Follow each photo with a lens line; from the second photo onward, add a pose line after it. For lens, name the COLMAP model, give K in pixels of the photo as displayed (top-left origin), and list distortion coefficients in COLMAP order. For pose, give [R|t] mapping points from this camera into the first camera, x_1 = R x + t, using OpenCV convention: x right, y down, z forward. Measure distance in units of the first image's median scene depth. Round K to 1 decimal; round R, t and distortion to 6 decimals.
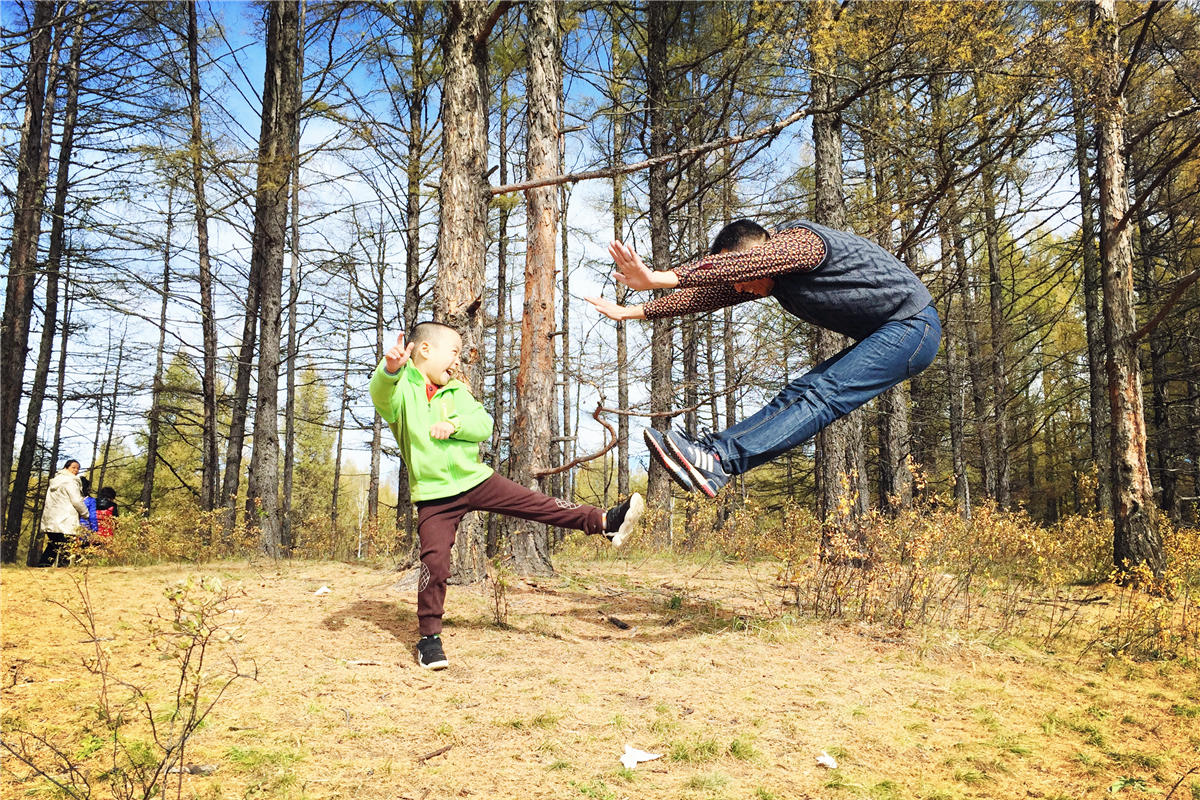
lens RADIAL K [[1056.4, 0, 601.1], [0, 1056.4, 427.7], [0, 0, 1]] dist [0.101247, -0.164755]
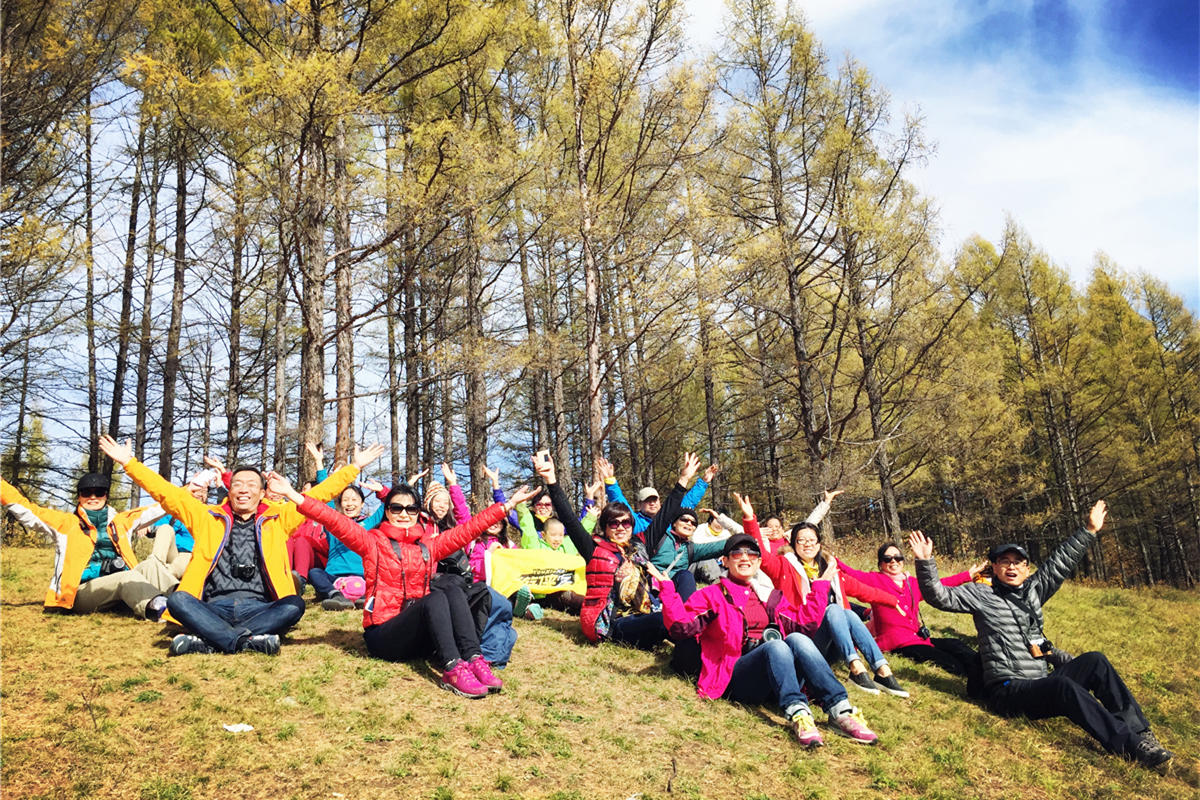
lens RADIAL K [[1057.4, 0, 600.0], [0, 1057.4, 372.5], [0, 0, 1]] dist [0.115472, -0.164867]
pose [[0.980353, -0.002633, 0.197235, 0.014783], [0.022794, 0.994725, -0.100017, -0.001678], [-0.195932, 0.102547, 0.975241, -0.543849]]
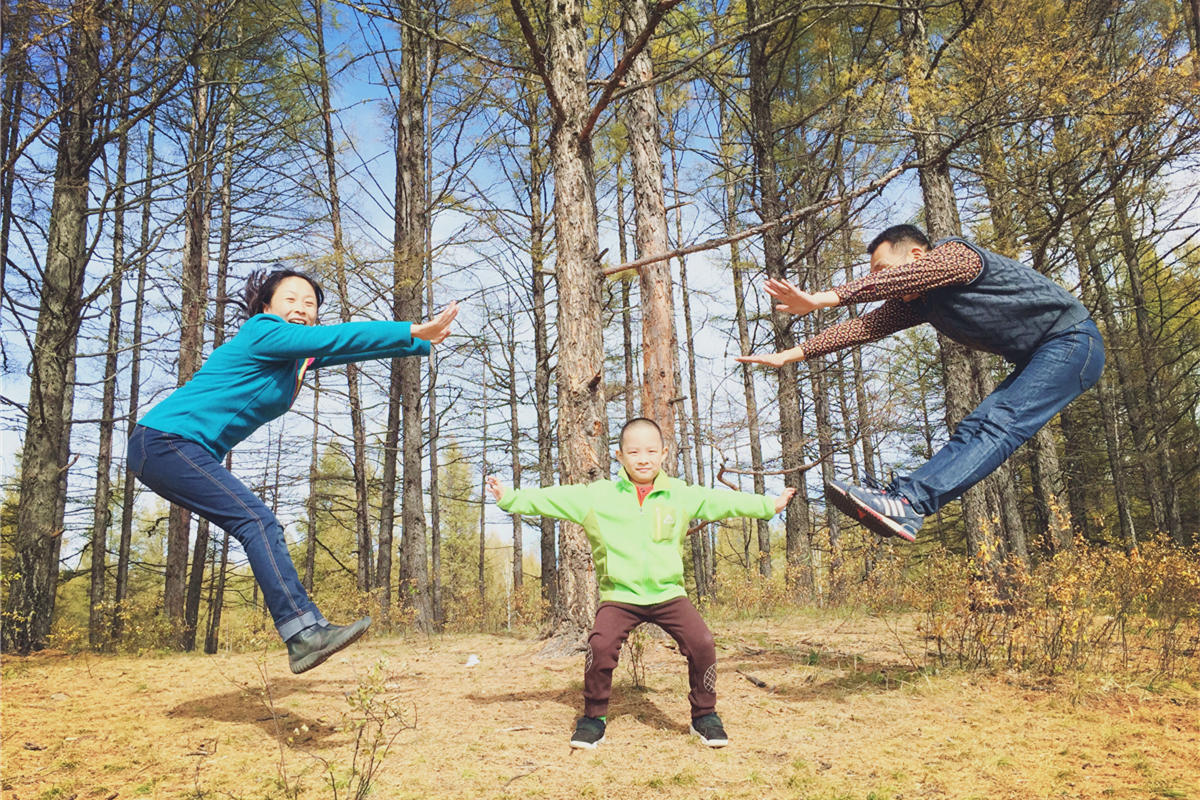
lens RADIAL K [[1053.5, 0, 598.1], [0, 1053.5, 415.0], [0, 0, 1]] dist [0.079263, -0.098853]
pose [[0.988809, -0.077815, -0.127283, 0.004280], [0.068717, 0.994860, -0.074371, -0.001029], [0.132416, 0.064792, 0.989074, -0.009580]]
